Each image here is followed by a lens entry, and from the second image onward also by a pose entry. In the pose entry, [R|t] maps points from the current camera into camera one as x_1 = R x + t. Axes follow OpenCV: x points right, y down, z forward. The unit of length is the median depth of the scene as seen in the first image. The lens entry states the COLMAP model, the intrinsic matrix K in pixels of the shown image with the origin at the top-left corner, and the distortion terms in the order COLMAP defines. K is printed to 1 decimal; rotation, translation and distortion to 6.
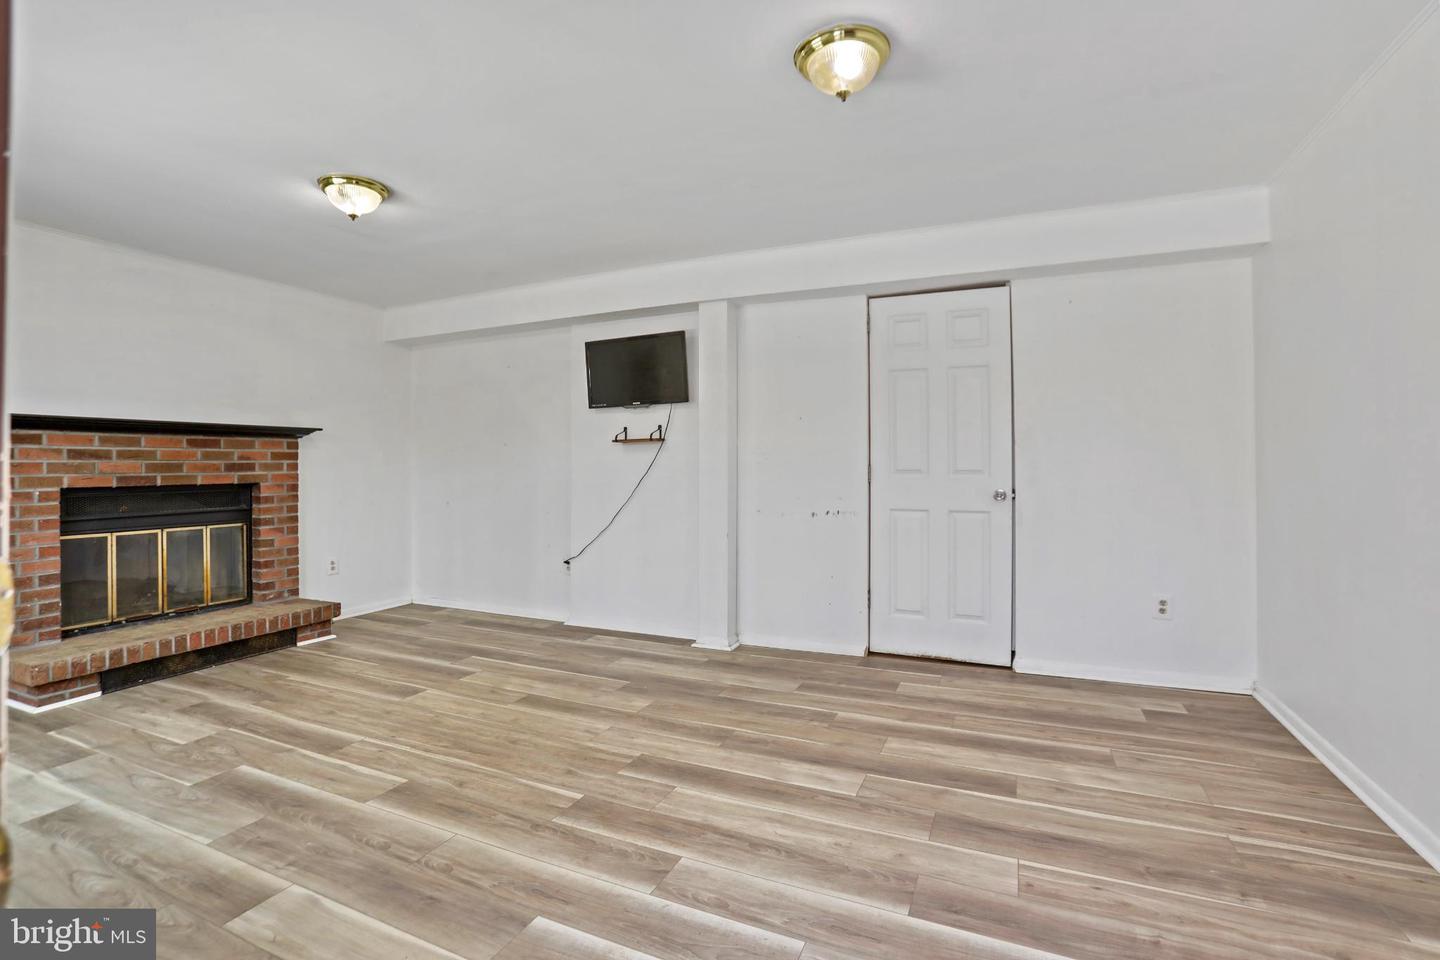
lens RADIAL K [[672.0, 0, 714.5], [0, 672.0, 477.1], [0, 0, 1]] dist [-0.079758, 0.035817]
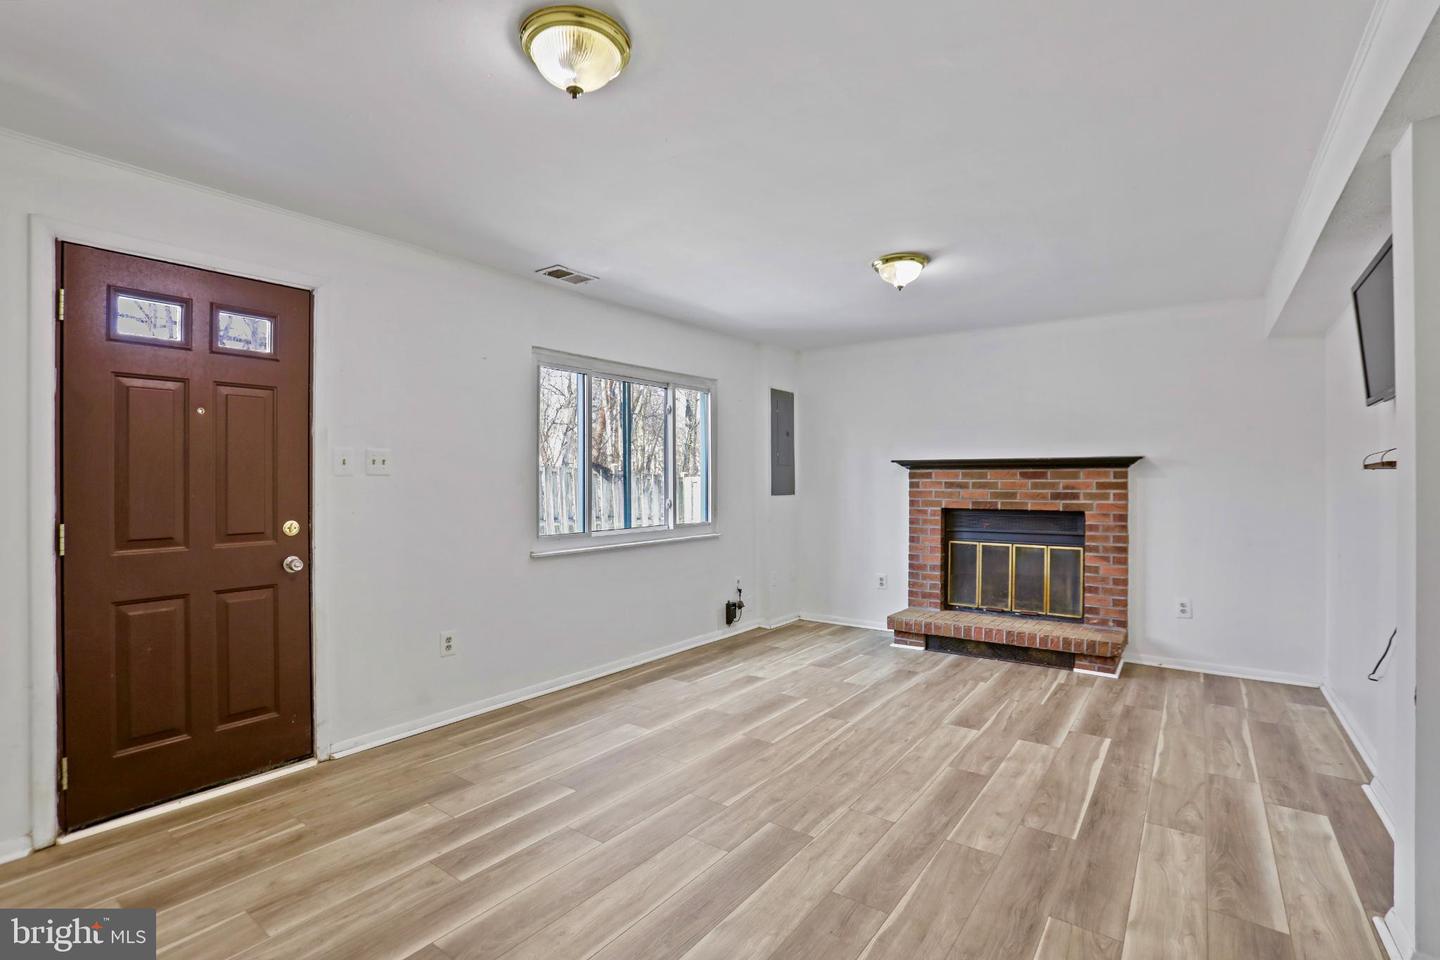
lens RADIAL K [[672.0, 0, 714.5], [0, 672.0, 477.1], [0, 0, 1]] dist [-0.079758, 0.035817]
pose [[-0.205630, -0.000360, -0.978630, 0.568318], [-0.018666, 0.999819, 0.003554, -0.047162], [0.978452, 0.018998, -0.205600, 0.761222]]
